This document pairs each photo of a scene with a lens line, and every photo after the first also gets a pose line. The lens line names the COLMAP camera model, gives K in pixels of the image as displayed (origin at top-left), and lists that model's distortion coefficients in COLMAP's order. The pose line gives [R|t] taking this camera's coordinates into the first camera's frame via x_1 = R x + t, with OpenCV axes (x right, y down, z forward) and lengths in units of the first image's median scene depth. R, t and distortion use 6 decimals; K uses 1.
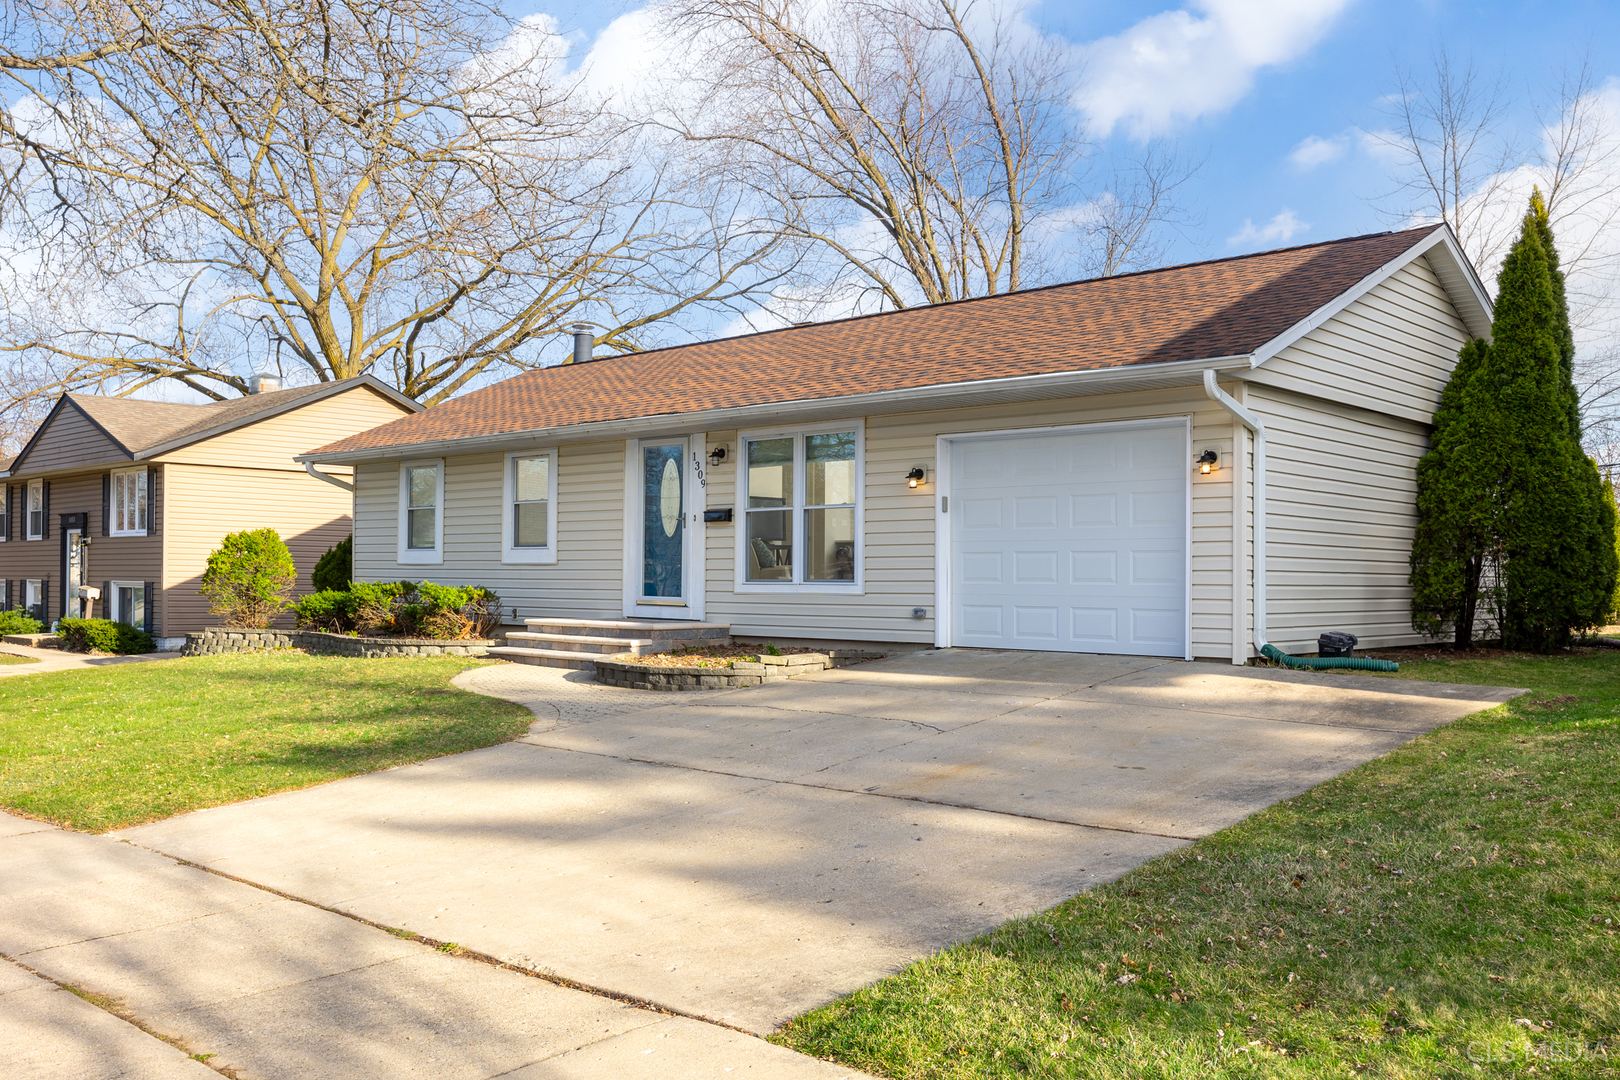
lens RADIAL K [[1407.8, 0, 805.1], [0, 1407.8, 551.7], [0, 0, 1]] dist [-0.013615, -0.000398]
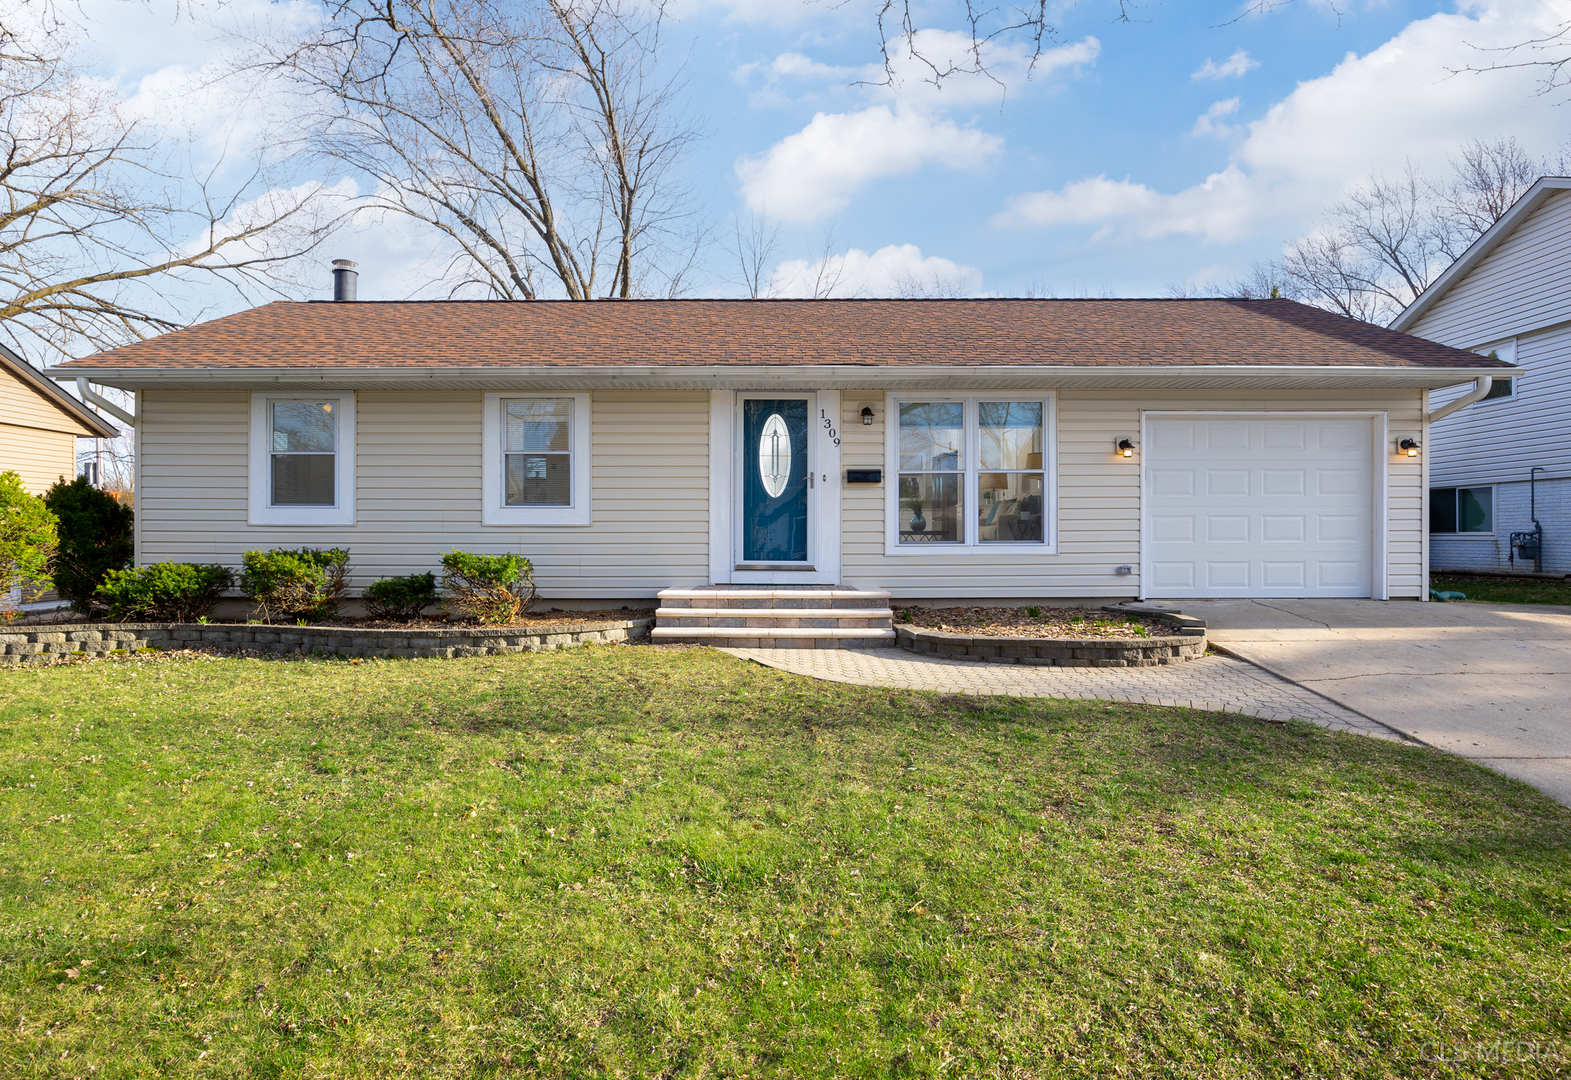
lens RADIAL K [[923.4, 0, 767.6], [0, 923.4, 501.9], [0, 0, 1]] dist [-0.015251, -0.001065]
pose [[0.737242, 0.015405, 0.675454, -0.505153], [-0.006304, 0.999853, -0.015923, 0.002621], [-0.675600, 0.007481, 0.737231, 0.536477]]
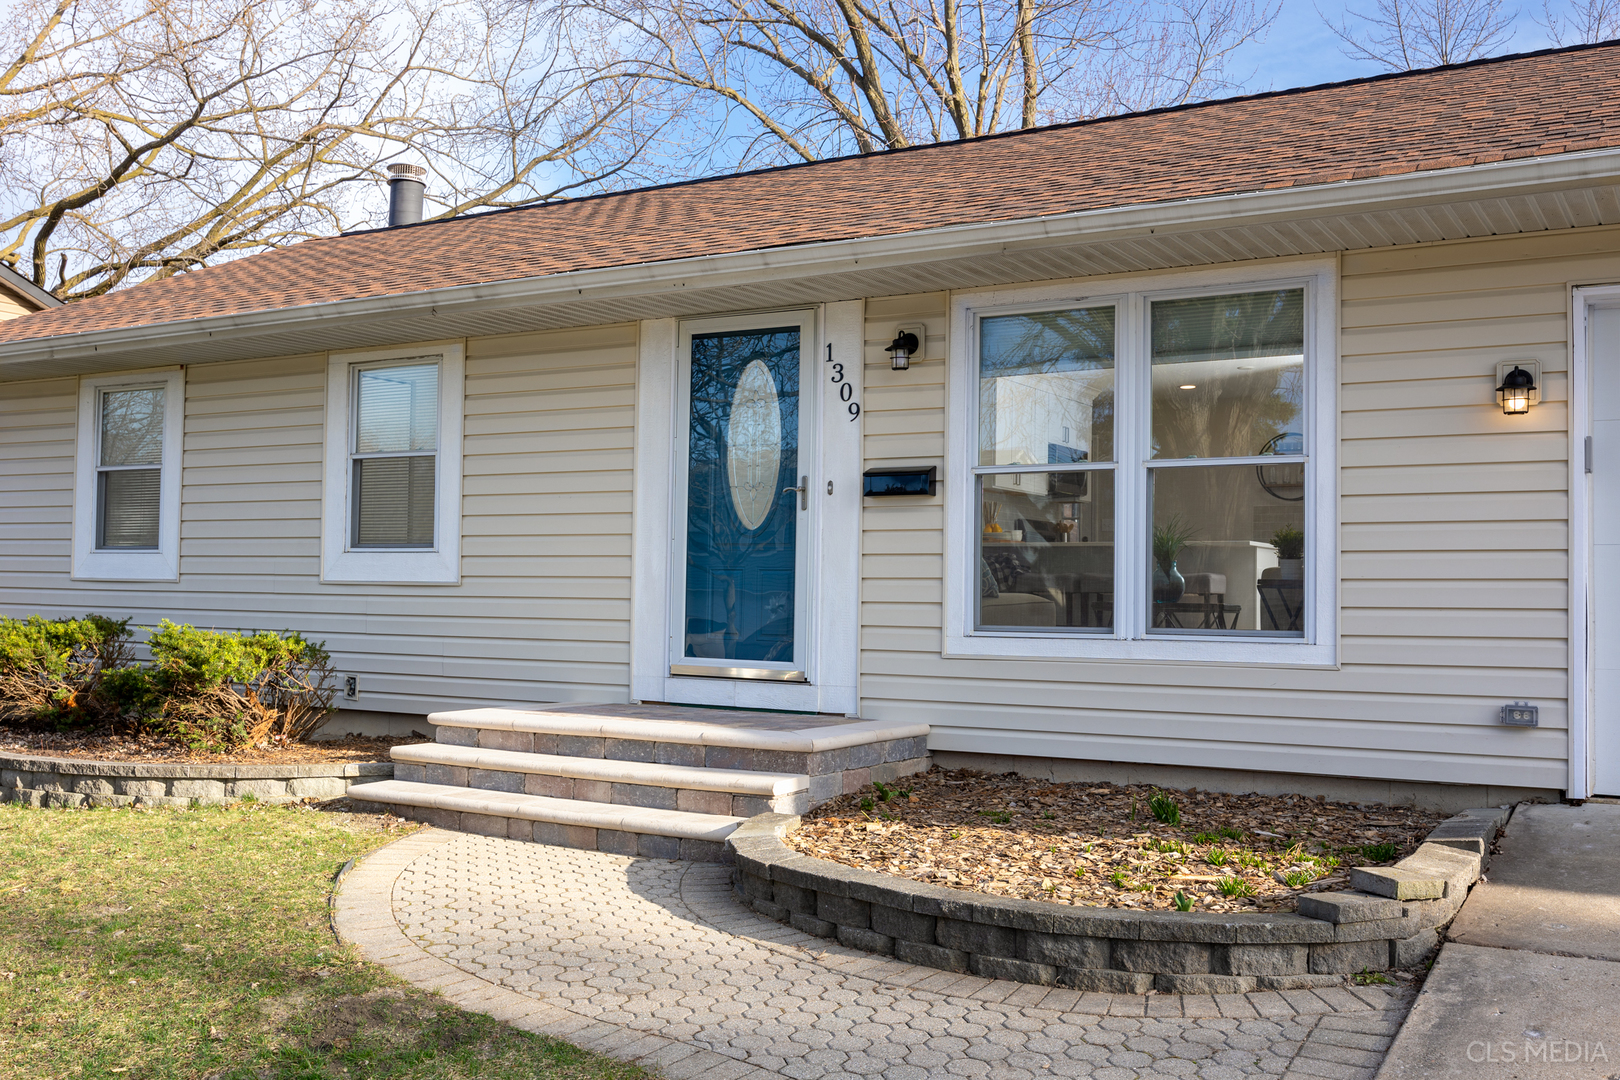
lens RADIAL K [[1550.6, 0, 819.8], [0, 1550.6, 531.2], [0, 0, 1]] dist [-0.007041, 0.000000]
pose [[0.976568, 0.014088, 0.214748, -0.179518], [-0.009848, 0.999735, -0.020803, 0.000543], [-0.214985, 0.018200, 0.976448, 0.489657]]
